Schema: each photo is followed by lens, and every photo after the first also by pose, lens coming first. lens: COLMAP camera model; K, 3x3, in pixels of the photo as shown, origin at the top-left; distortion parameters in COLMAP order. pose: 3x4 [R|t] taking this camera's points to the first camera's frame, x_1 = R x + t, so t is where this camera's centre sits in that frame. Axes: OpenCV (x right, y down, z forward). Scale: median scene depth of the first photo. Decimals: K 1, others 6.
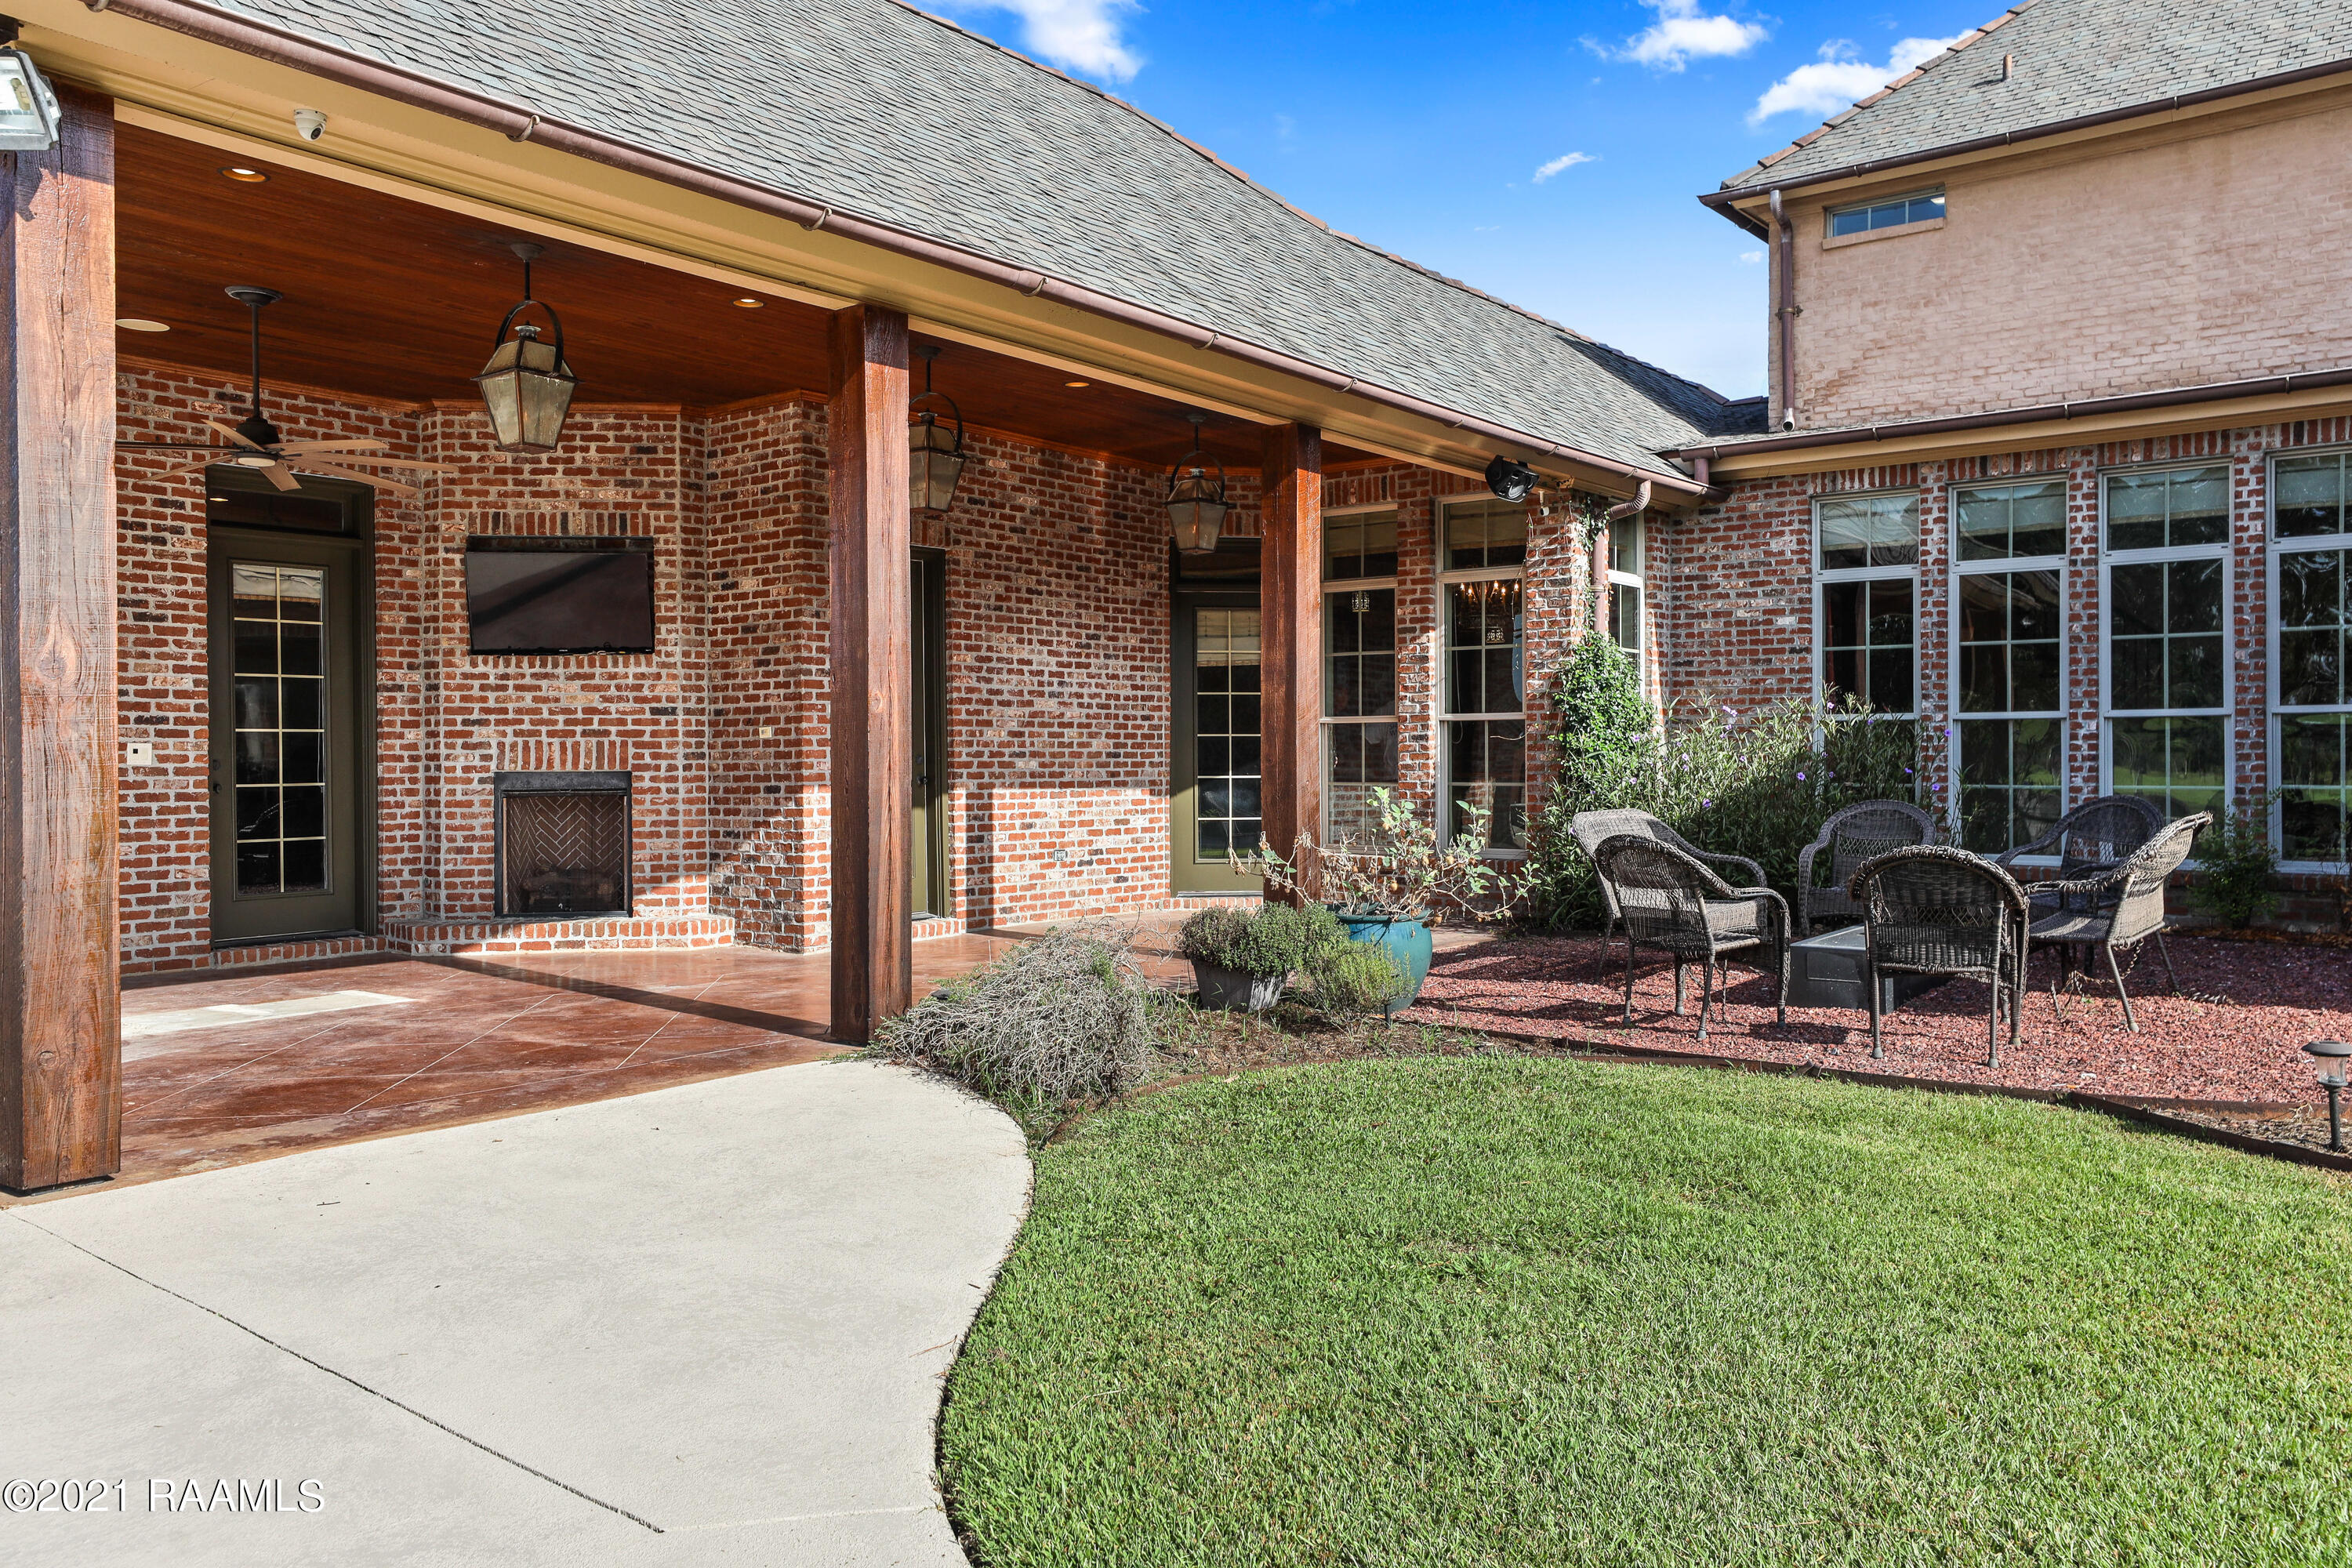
lens RADIAL K [[1812.2, 0, 1196.8], [0, 1812.2, 768.5], [0, 0, 1]] dist [0.023804, 0.010815]
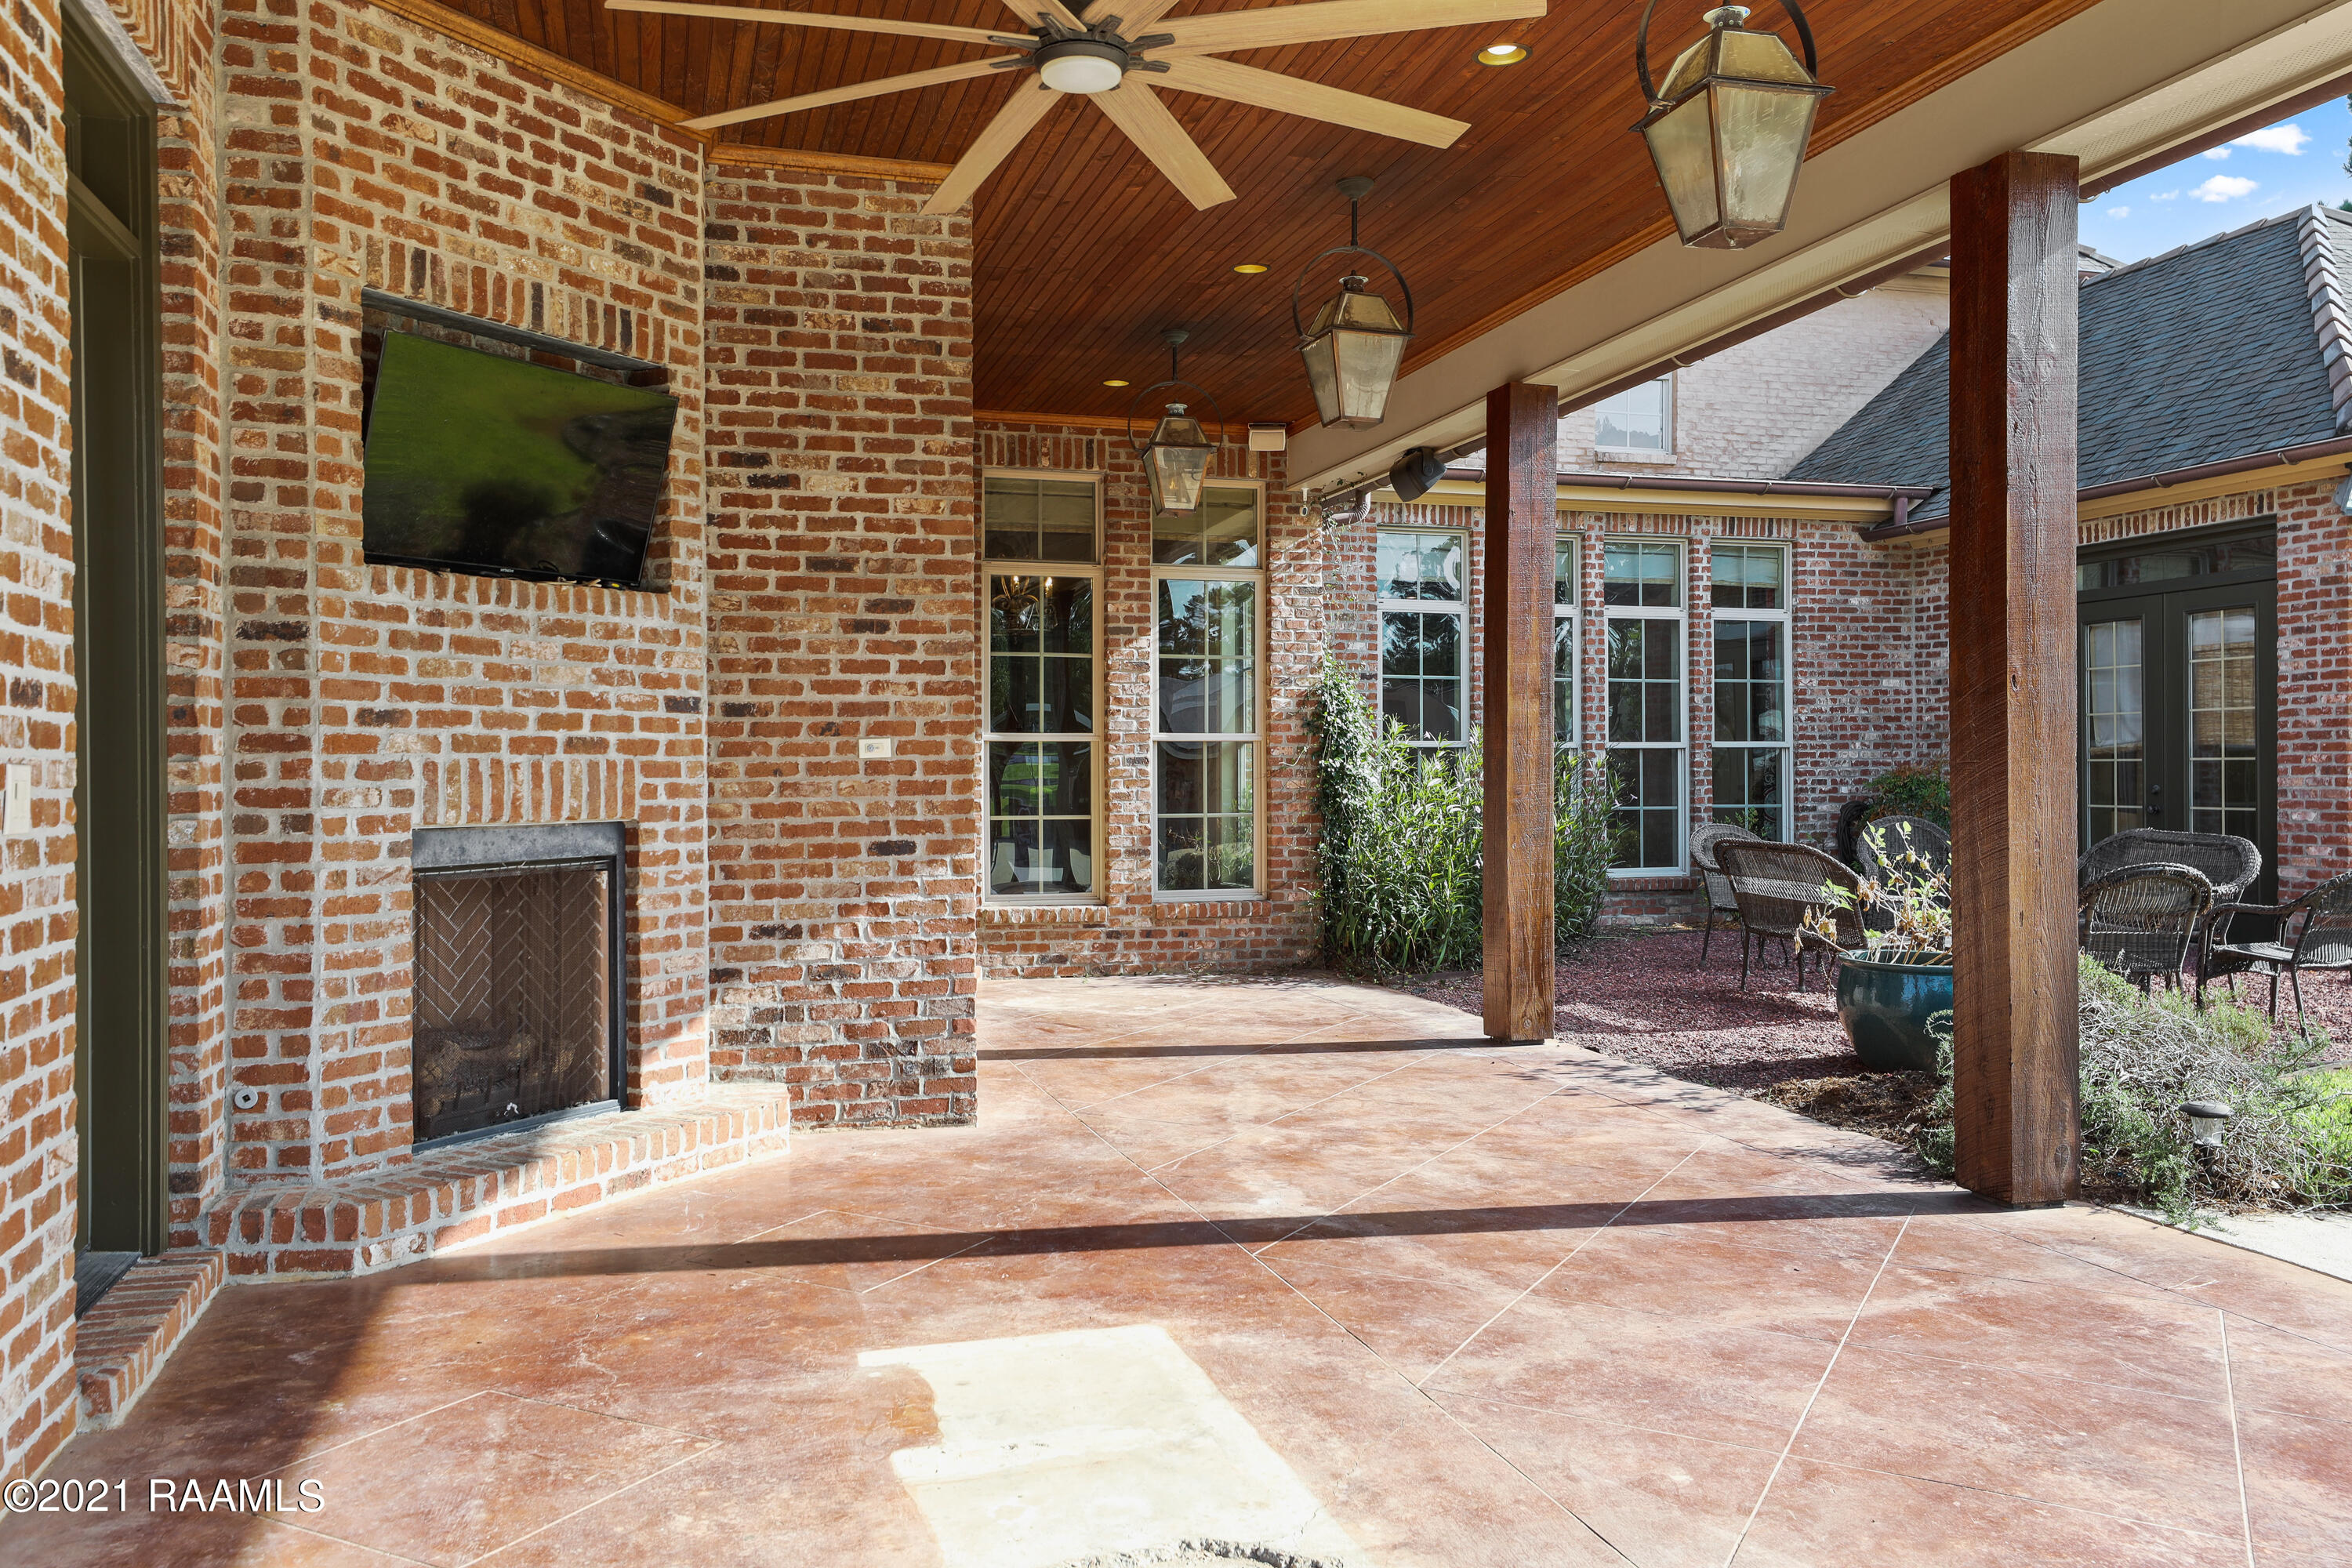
lens RADIAL K [[1812.2, 0, 1184.4], [0, 1812.2, 773.6], [0, 0, 1]] dist [0.023804, 0.010815]
pose [[0.579720, 0.000507, 0.814816, -0.639073], [0.003569, 0.999989, -0.003162, -0.009641], [-0.814808, 0.004741, 0.579711, 0.584099]]
